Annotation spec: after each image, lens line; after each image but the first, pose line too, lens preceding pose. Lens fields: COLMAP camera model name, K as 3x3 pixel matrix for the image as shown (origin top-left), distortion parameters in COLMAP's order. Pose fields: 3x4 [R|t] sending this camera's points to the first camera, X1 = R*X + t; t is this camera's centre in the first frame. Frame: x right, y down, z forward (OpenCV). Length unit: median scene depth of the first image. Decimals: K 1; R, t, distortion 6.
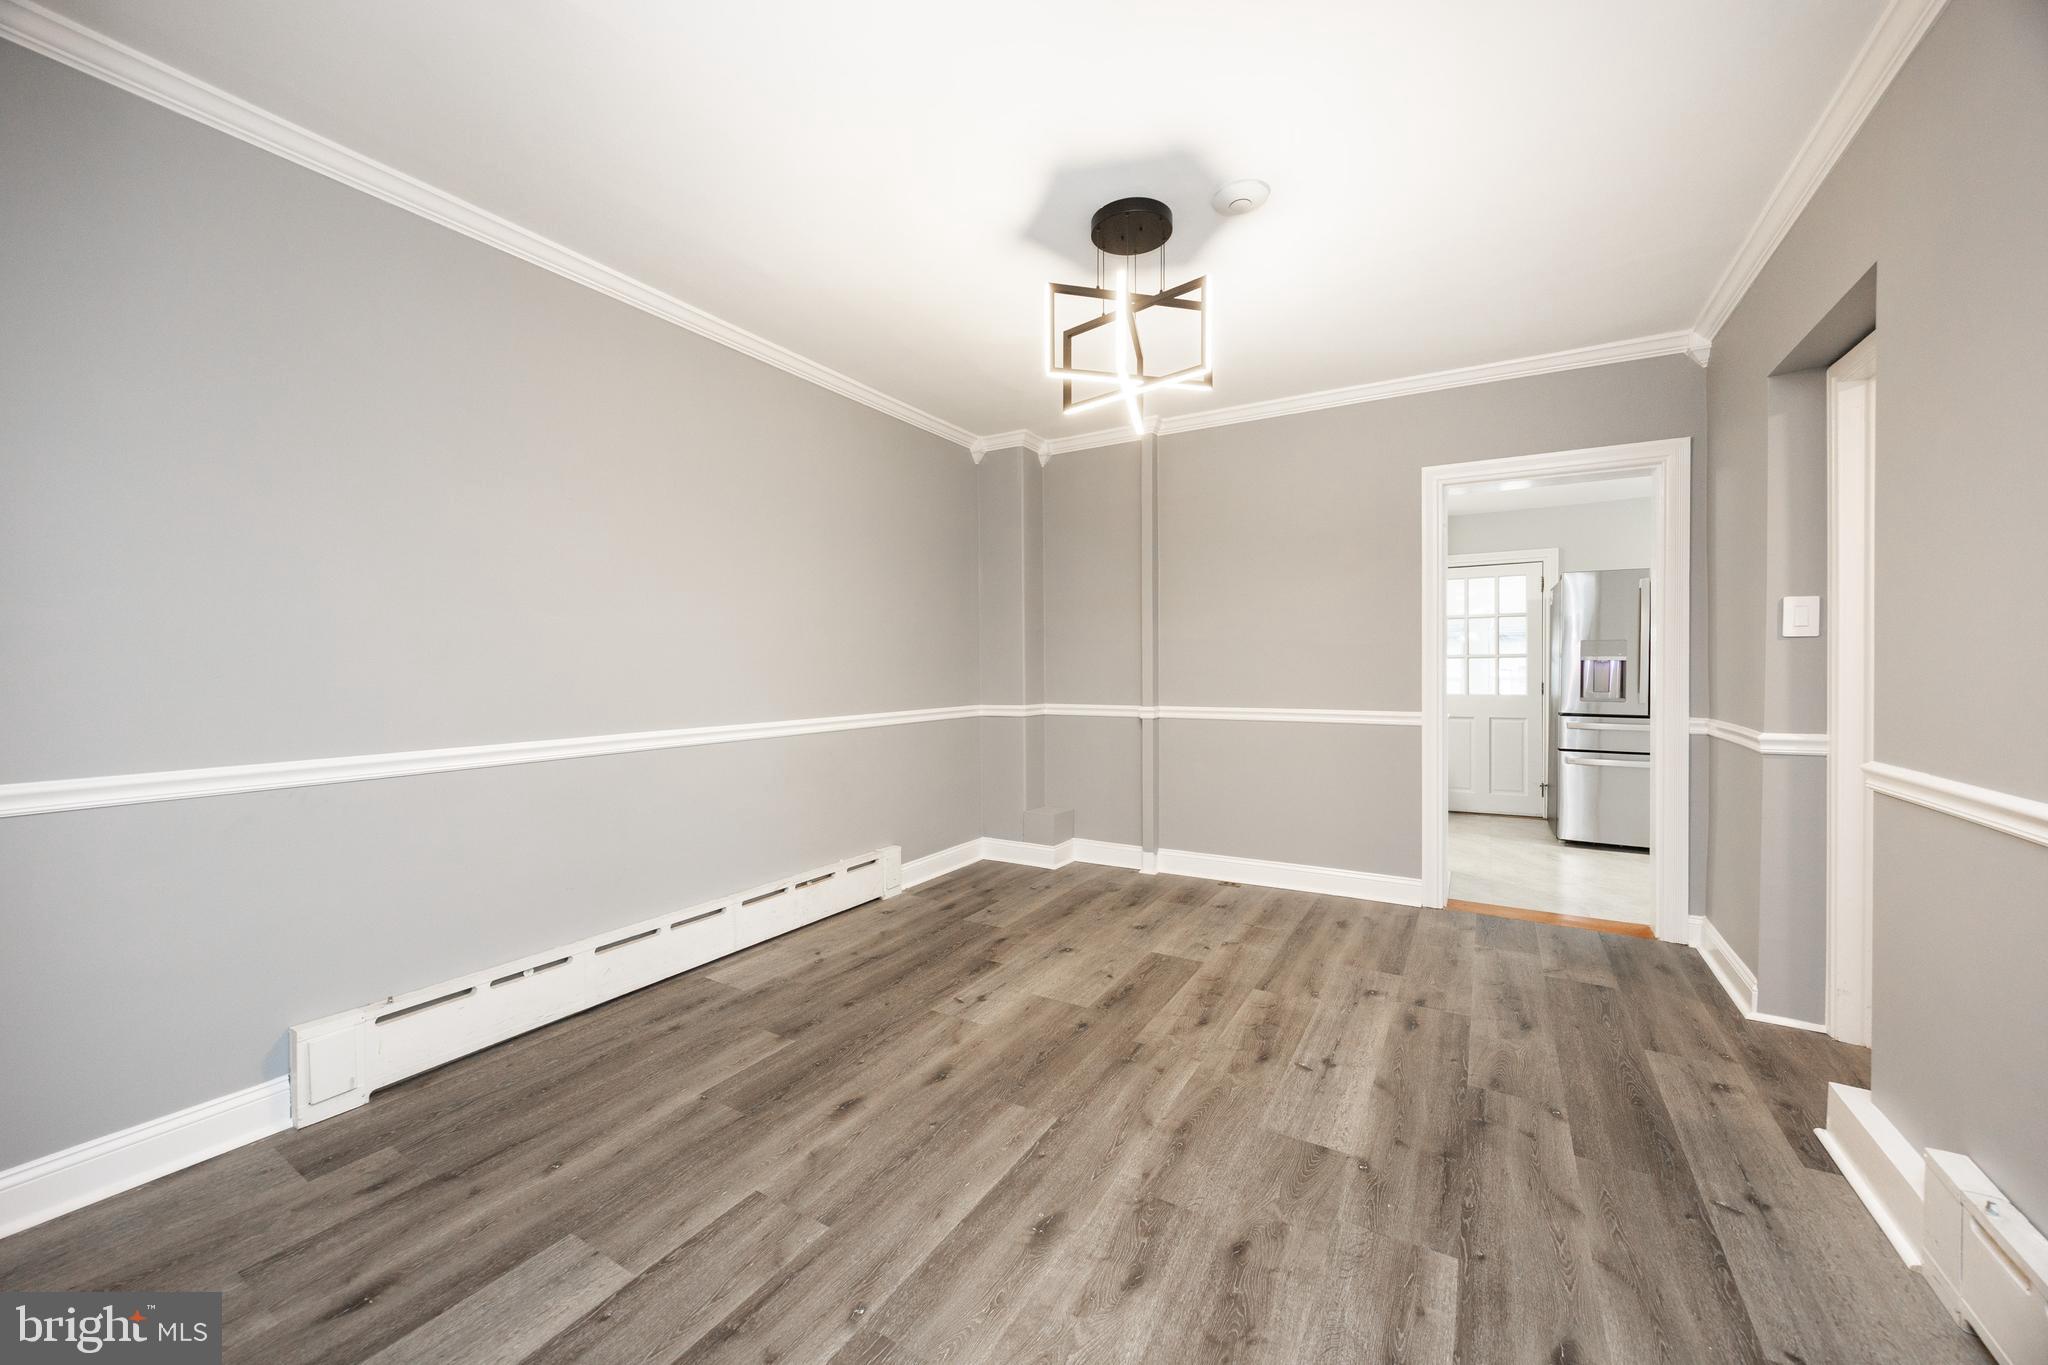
lens RADIAL K [[774.9, 0, 1026.2], [0, 774.9, 677.9], [0, 0, 1]] dist [-0.005251, 0.000388]
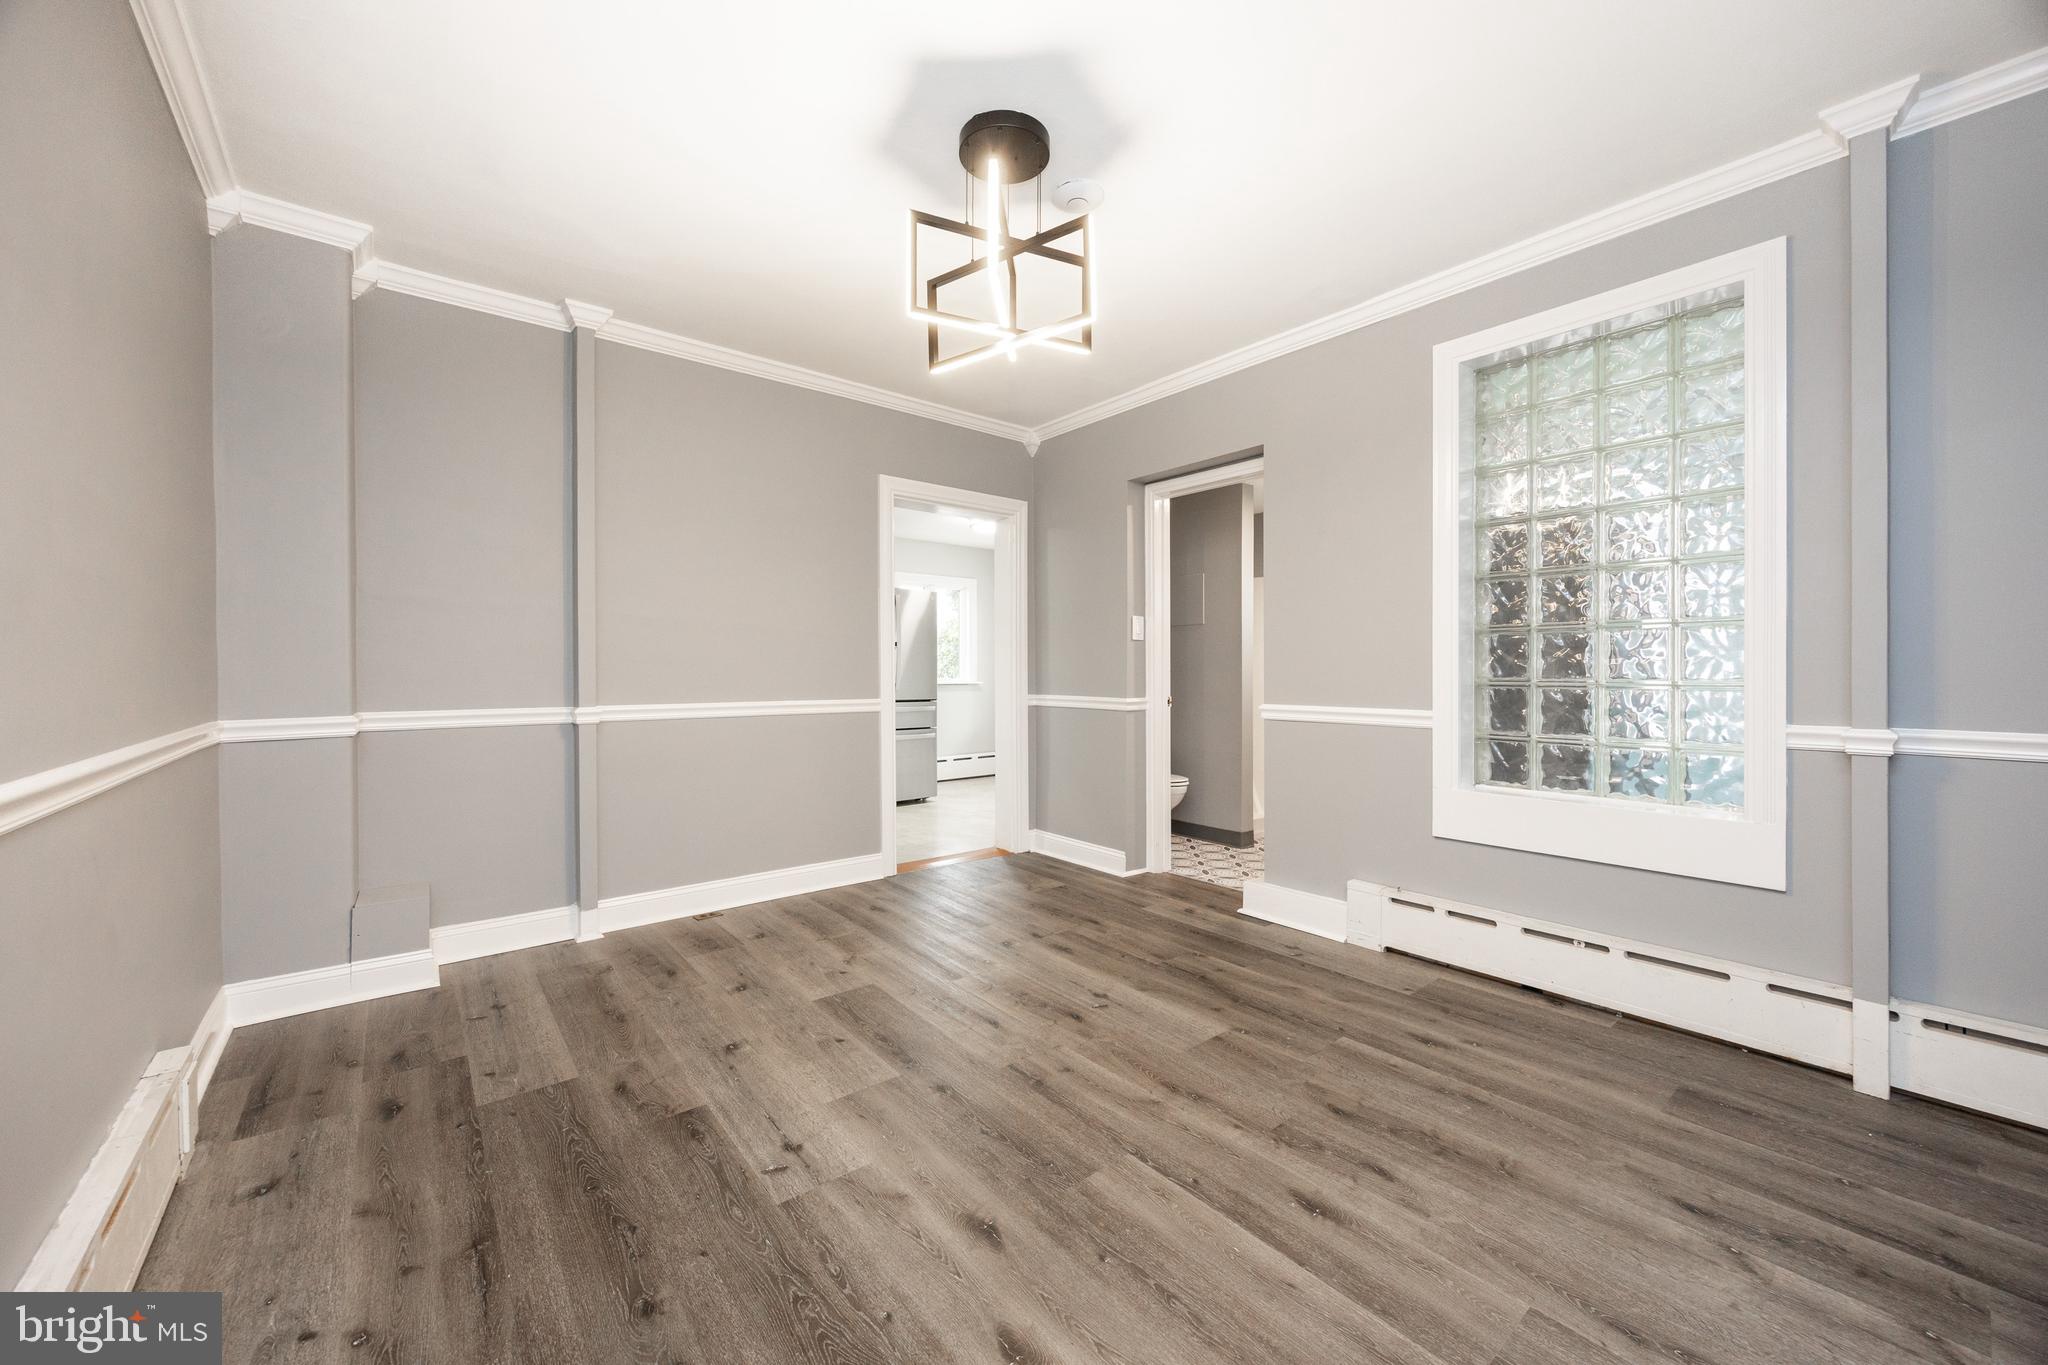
lens RADIAL K [[774.9, 0, 1026.2], [0, 774.9, 677.9], [0, 0, 1]] dist [-0.005251, 0.000388]
pose [[0.337800, -0.003969, 0.941210, -0.611051], [0.012634, 0.999920, -0.000318, 0.024873], [-0.941133, 0.011999, 0.337823, 0.606491]]
